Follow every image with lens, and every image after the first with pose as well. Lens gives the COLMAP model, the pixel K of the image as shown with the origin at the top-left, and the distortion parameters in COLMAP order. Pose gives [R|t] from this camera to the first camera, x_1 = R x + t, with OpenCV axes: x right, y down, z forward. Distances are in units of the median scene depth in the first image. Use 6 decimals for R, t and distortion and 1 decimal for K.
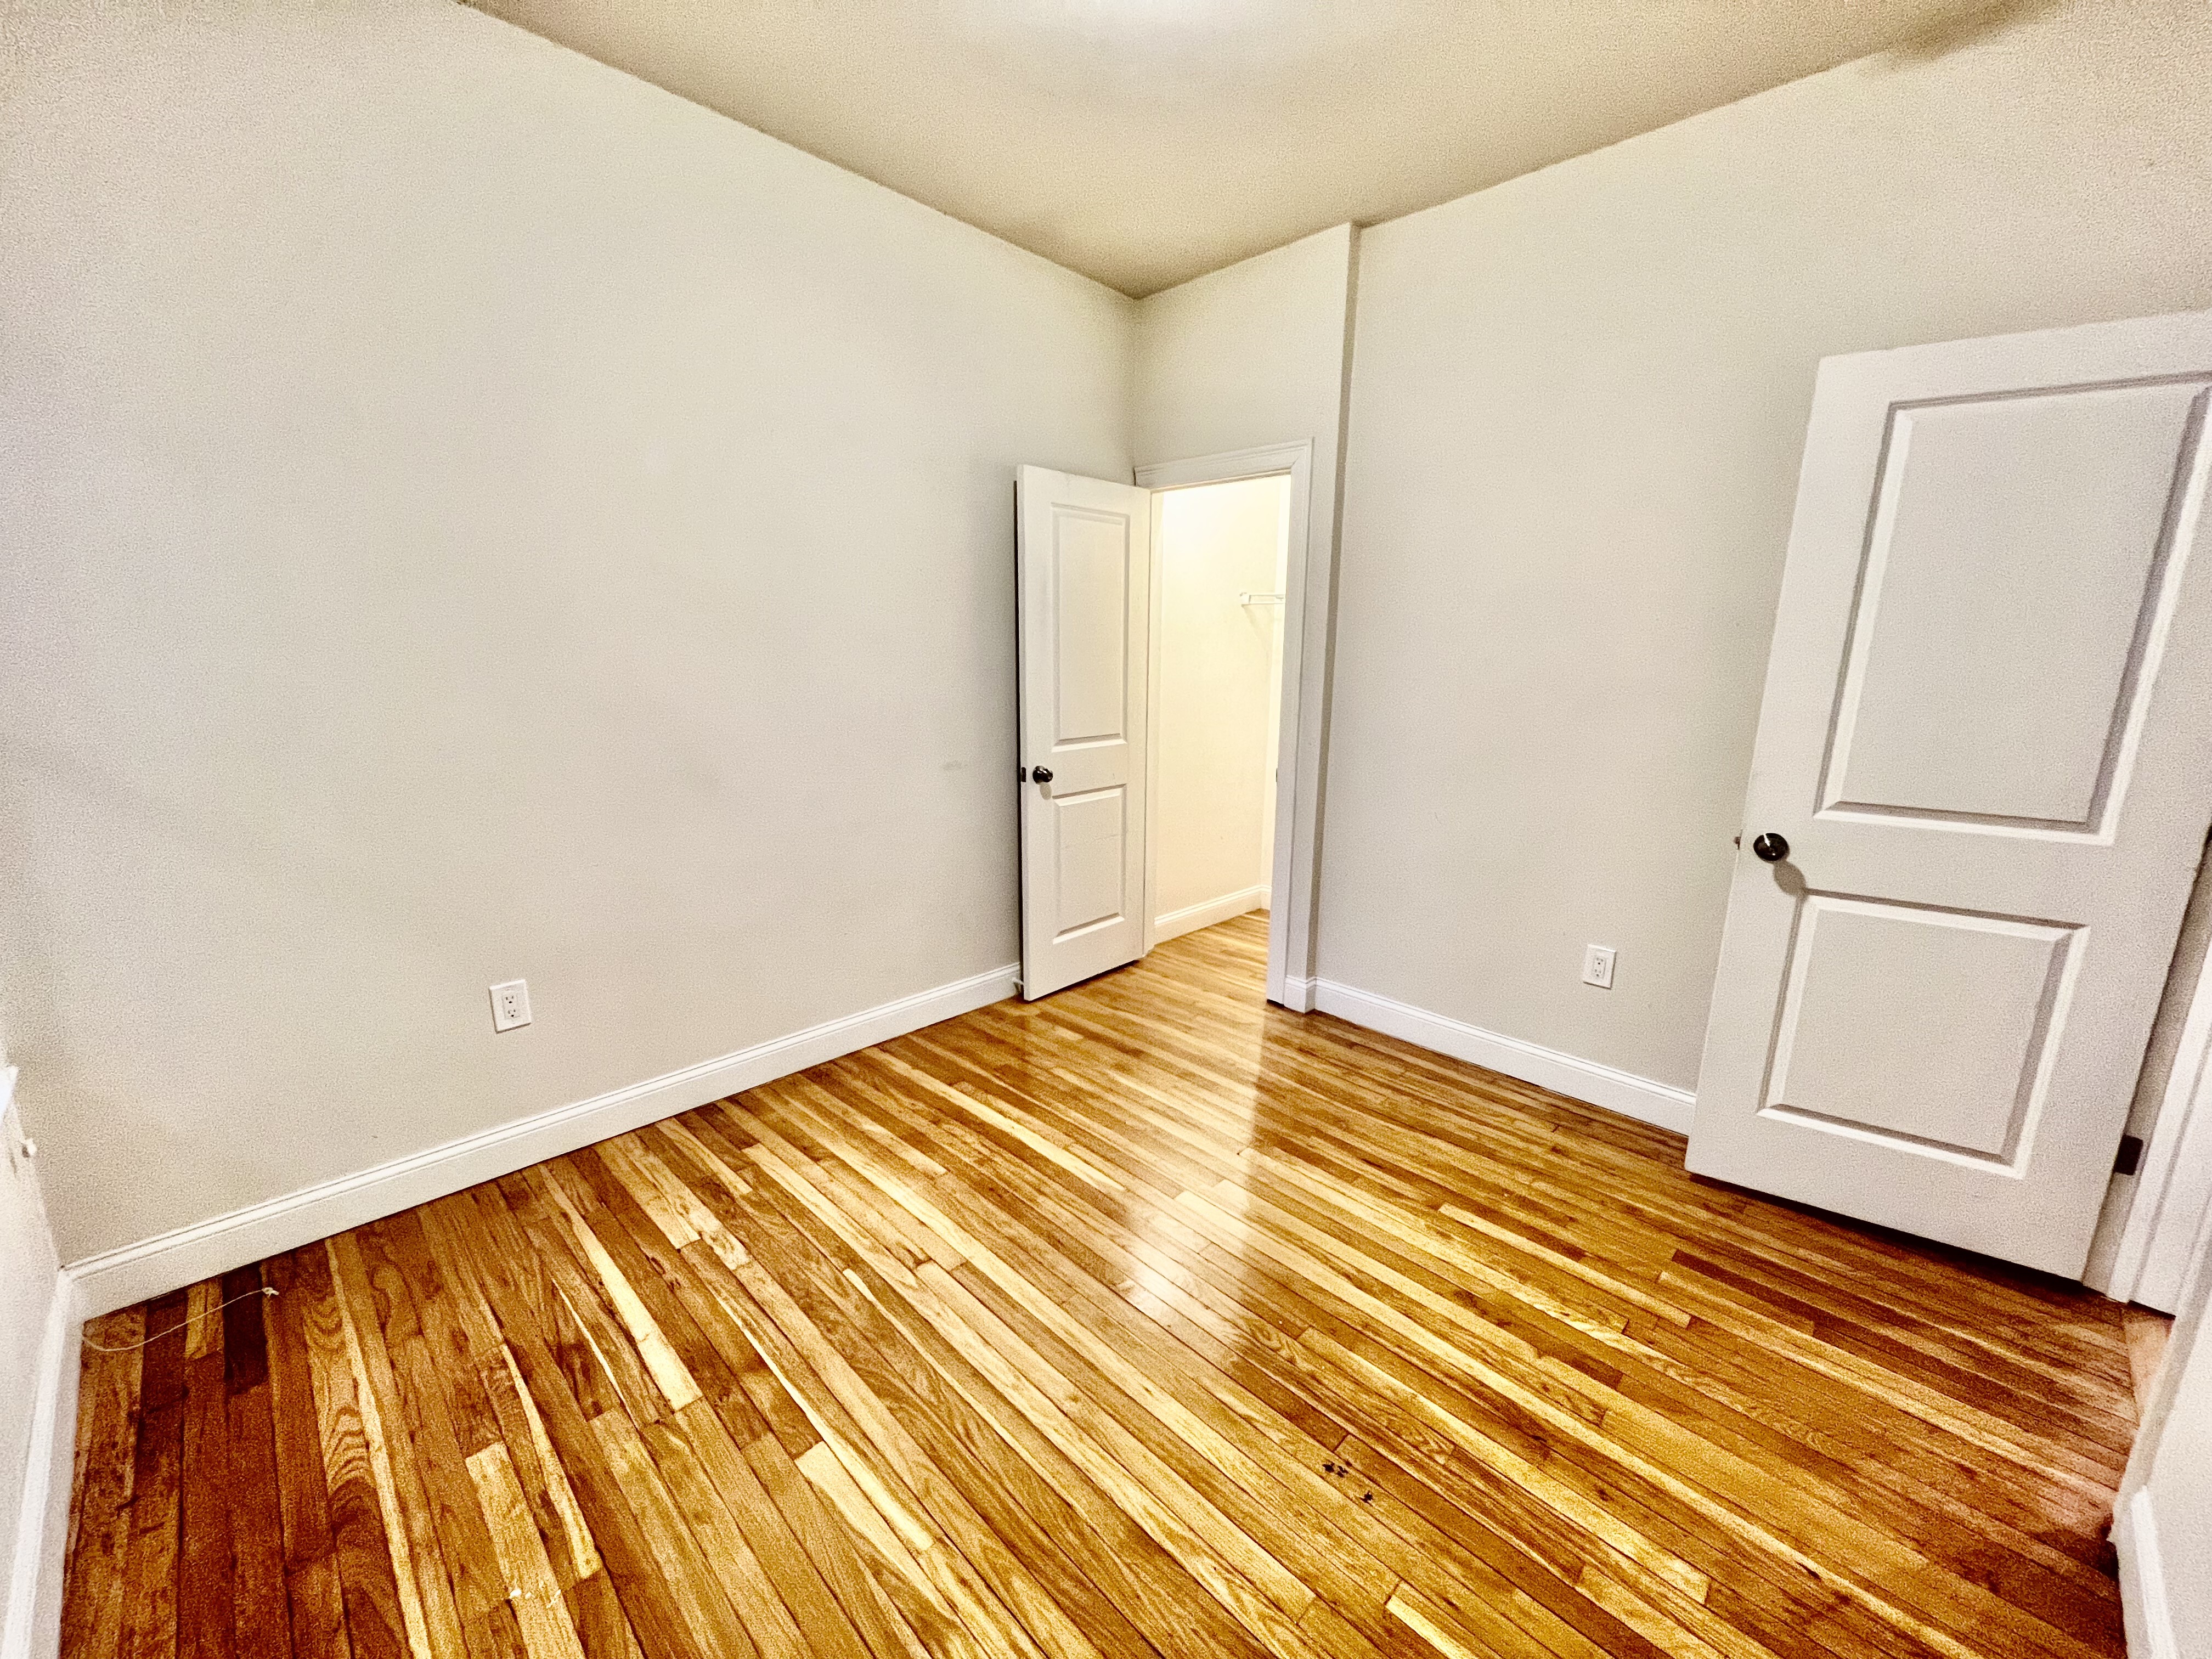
lens RADIAL K [[880.6, 0, 1103.6], [0, 880.6, 825.8], [0, 0, 1]] dist [-0.000417, 0.000519]
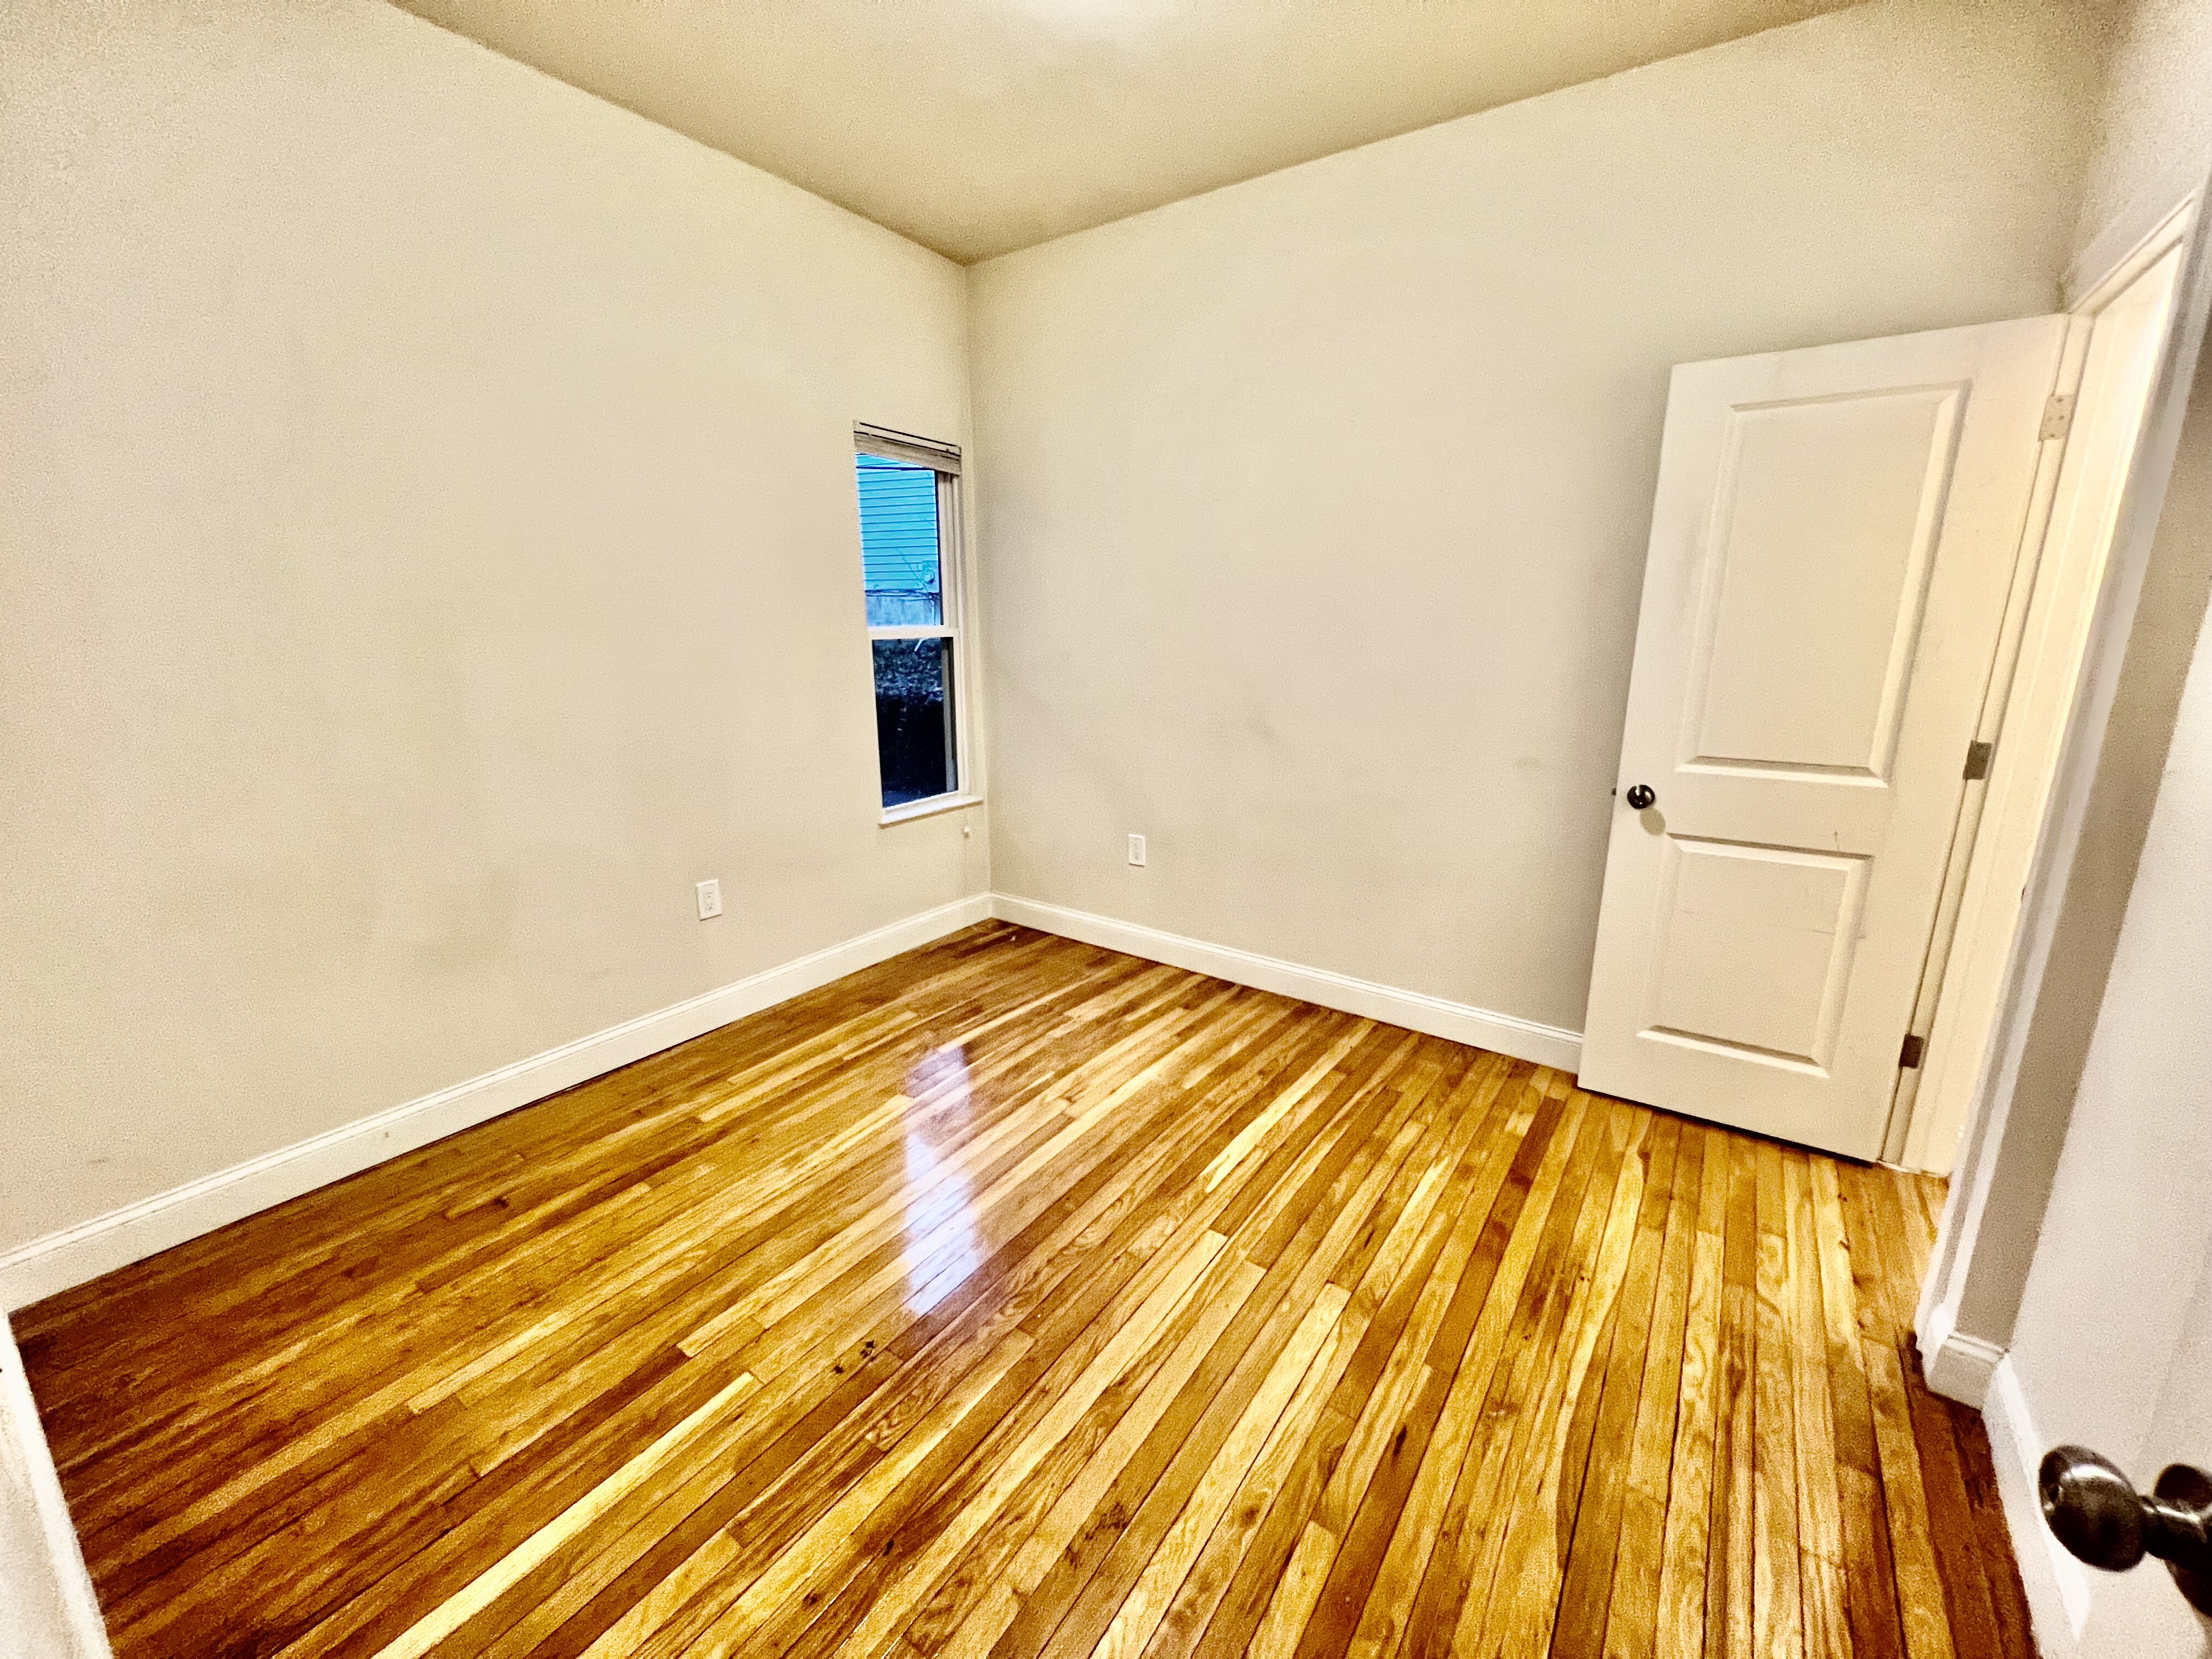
lens RADIAL K [[880.6, 0, 1103.6], [0, 880.6, 825.8], [0, 0, 1]] dist [-0.000417, 0.000519]
pose [[0.155334, 0.218754, -0.963337, 0.888280], [-0.202857, 0.961455, 0.185616, -0.126739], [0.966809, 0.166587, 0.193723, 0.687572]]
